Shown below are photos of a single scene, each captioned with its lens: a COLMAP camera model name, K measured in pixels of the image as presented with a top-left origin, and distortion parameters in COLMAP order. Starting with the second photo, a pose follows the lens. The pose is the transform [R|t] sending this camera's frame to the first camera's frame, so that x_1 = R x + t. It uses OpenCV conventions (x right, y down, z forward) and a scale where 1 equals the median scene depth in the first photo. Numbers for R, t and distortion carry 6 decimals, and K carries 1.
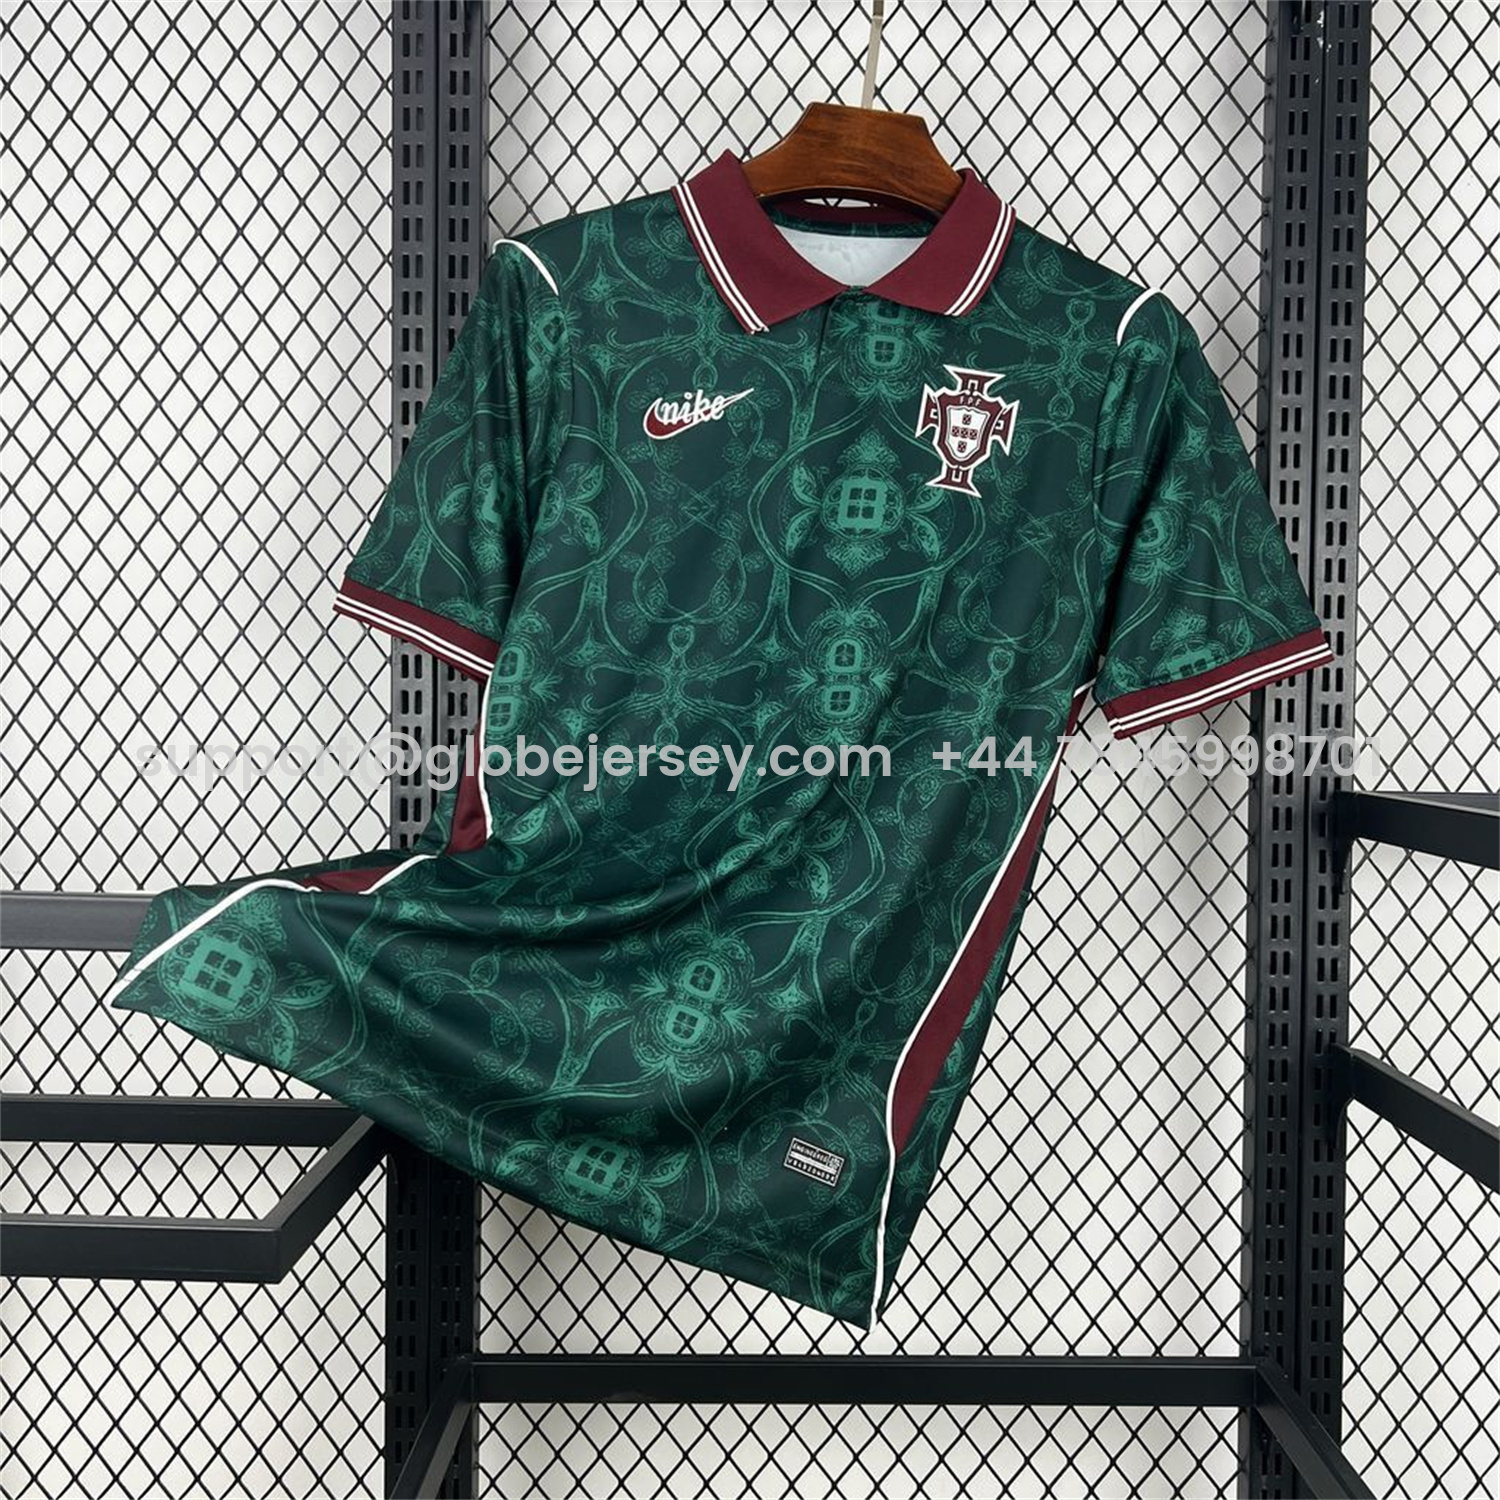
lens RADIAL K [[1506.0, 0, 704.7], [0, 1506.0, 779.0], [0, 0, 1]] dist [0.023760, 0.000000]
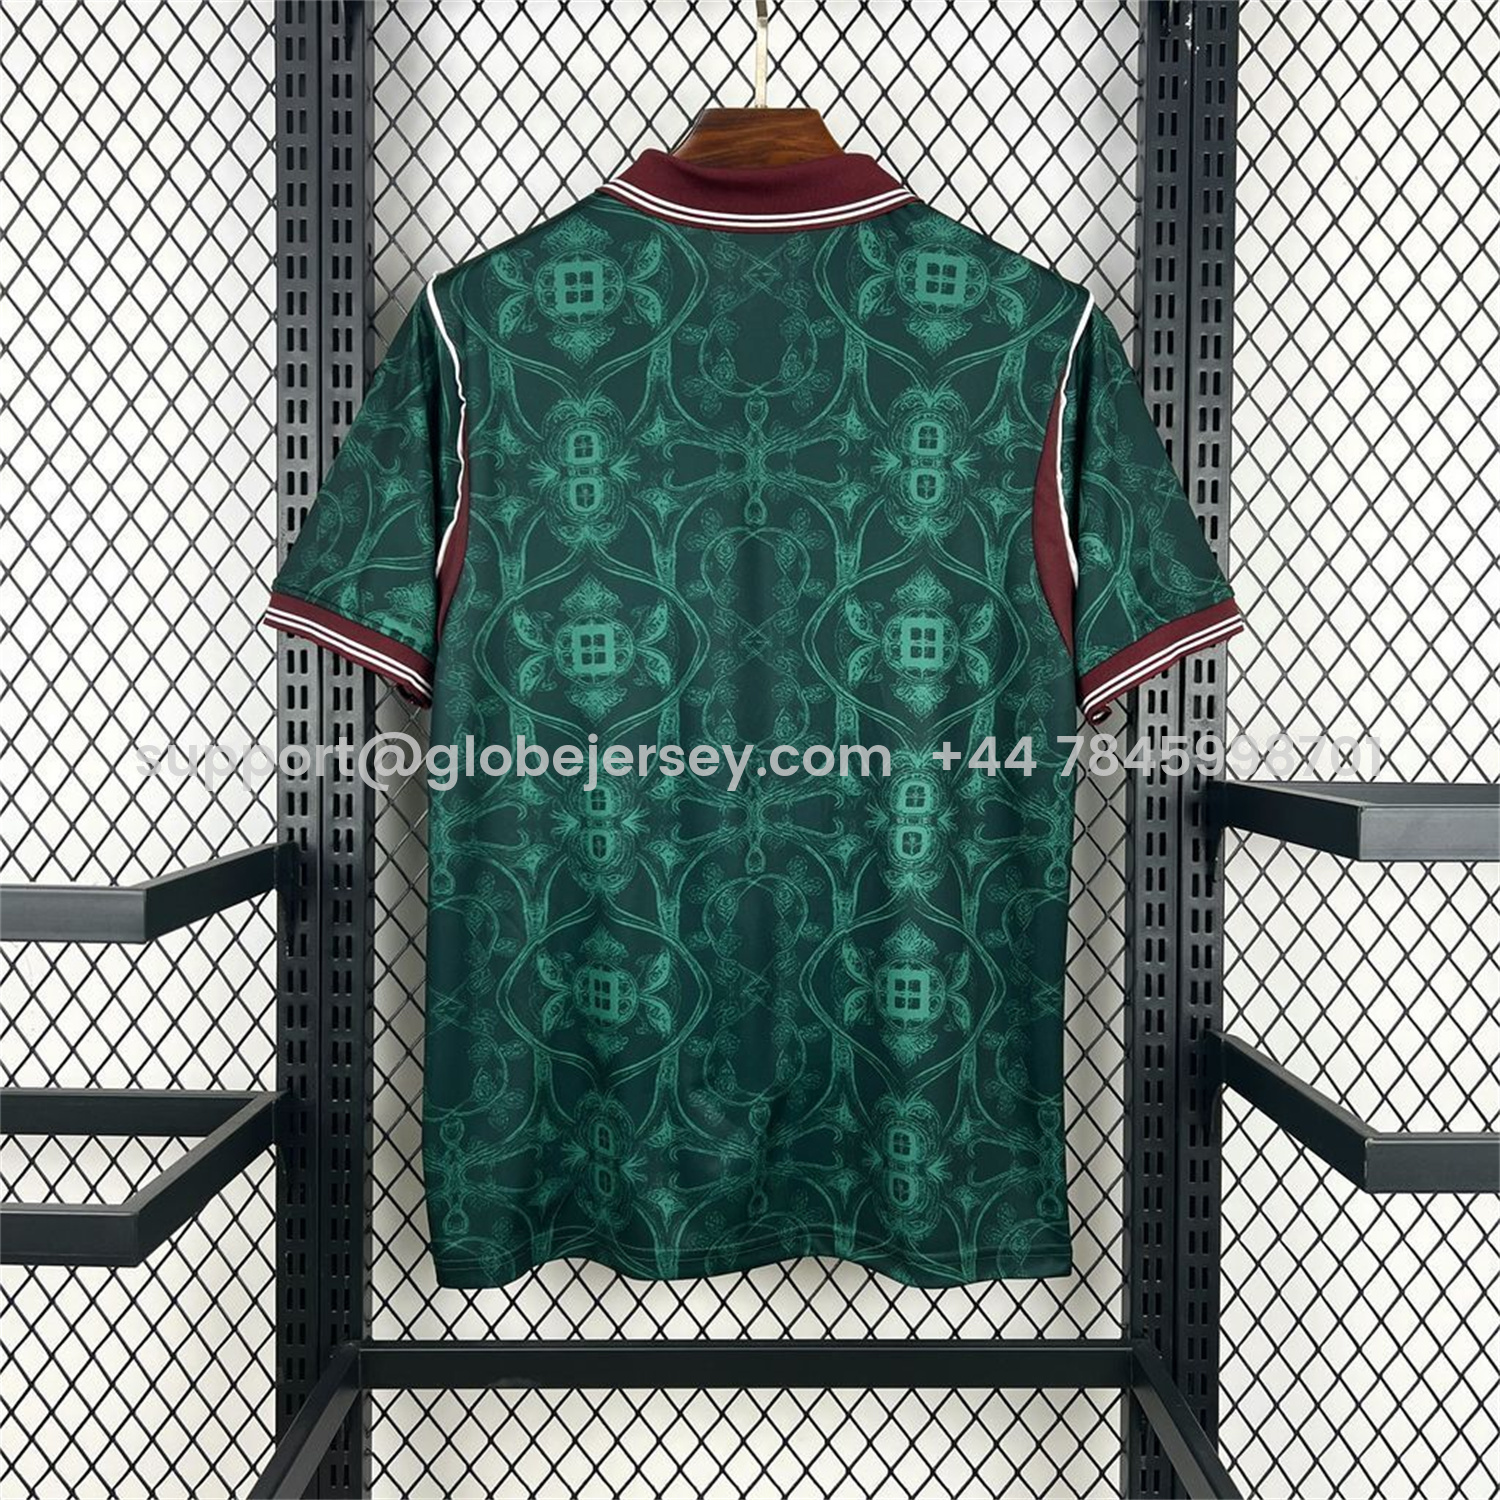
lens RADIAL K [[1506.0, 0, 922.7], [0, 1506.0, 765.4], [0, 0, 1]] dist [0.023760, 0.000000]
pose [[0.999973, -0.004681, -0.005591, 0.228901], [0.004674, 0.999988, -0.001357, -0.002022], [0.005597, 0.001331, 0.999983, -0.012898]]
